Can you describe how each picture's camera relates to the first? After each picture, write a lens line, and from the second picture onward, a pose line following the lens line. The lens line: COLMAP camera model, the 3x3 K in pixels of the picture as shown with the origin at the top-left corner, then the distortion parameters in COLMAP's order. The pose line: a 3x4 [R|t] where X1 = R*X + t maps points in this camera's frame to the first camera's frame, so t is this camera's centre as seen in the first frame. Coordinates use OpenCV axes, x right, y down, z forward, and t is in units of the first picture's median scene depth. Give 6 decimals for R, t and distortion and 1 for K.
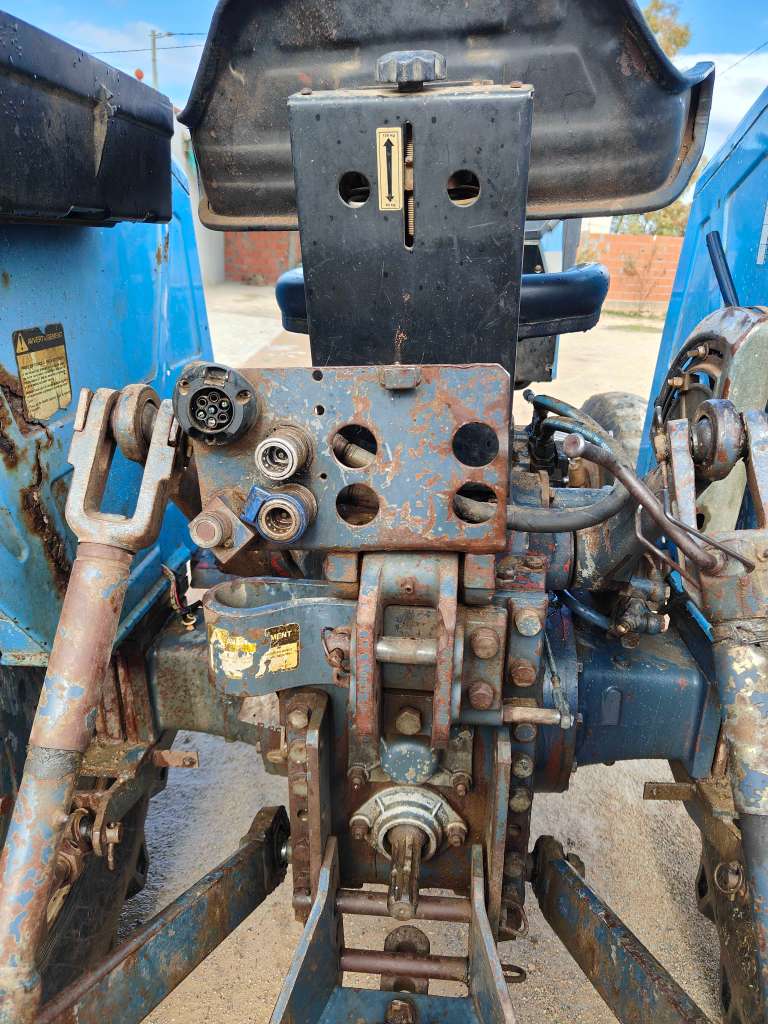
lens RADIAL K [[750.8, 0, 375.3], [0, 750.8, 512.3], [0, 0, 1]] dist [0.015654, -0.005545]
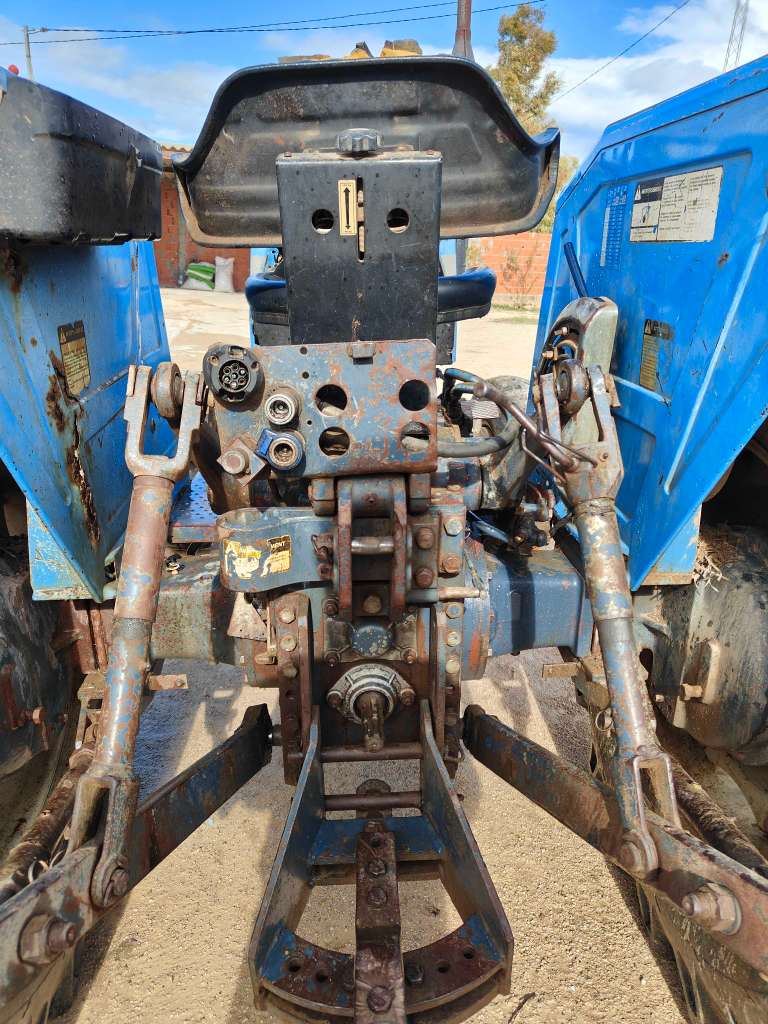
lens RADIAL K [[750.8, 0, 375.3], [0, 750.8, 512.3], [0, 0, 1]] dist [0.015654, -0.005545]
pose [[0.990030, -0.055683, 0.129385, -0.133082], [0.055219, 0.998448, 0.007177, 0.113132], [-0.129584, 0.000039, 0.991568, -0.404622]]
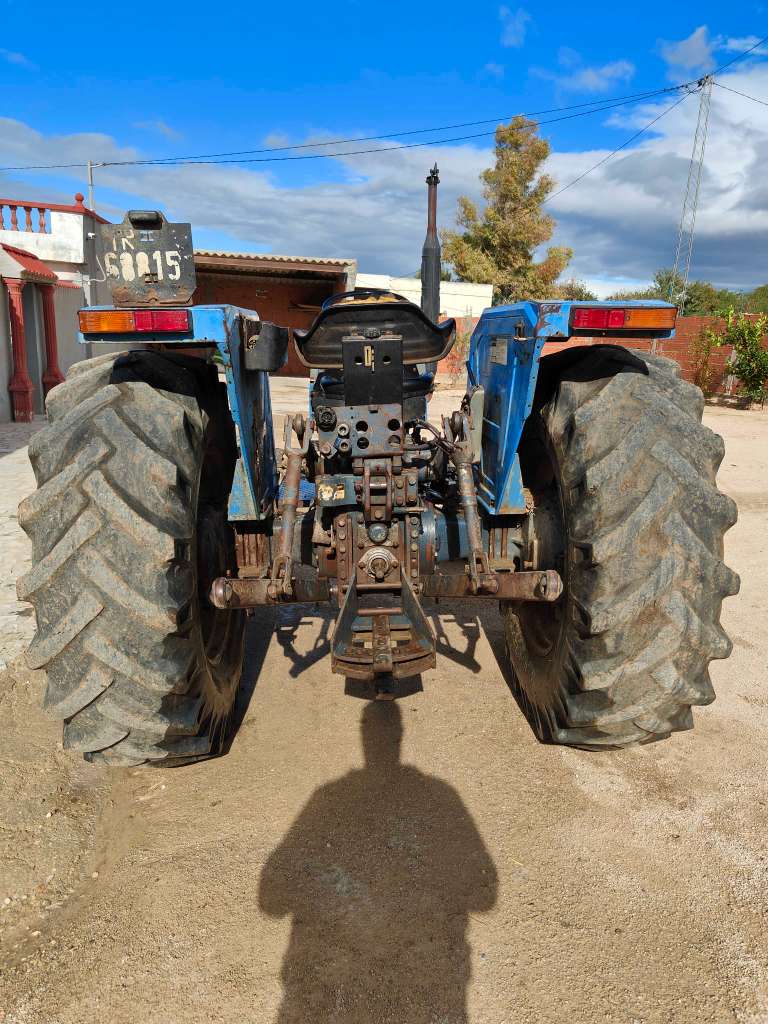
lens RADIAL K [[750.8, 0, 375.3], [0, 750.8, 512.3], [0, 0, 1]] dist [0.015654, -0.005545]
pose [[0.991443, -0.050825, 0.120236, -0.404876], [0.062336, 0.993619, -0.093996, 0.645639], [-0.114691, 0.100687, 0.988285, -2.483062]]
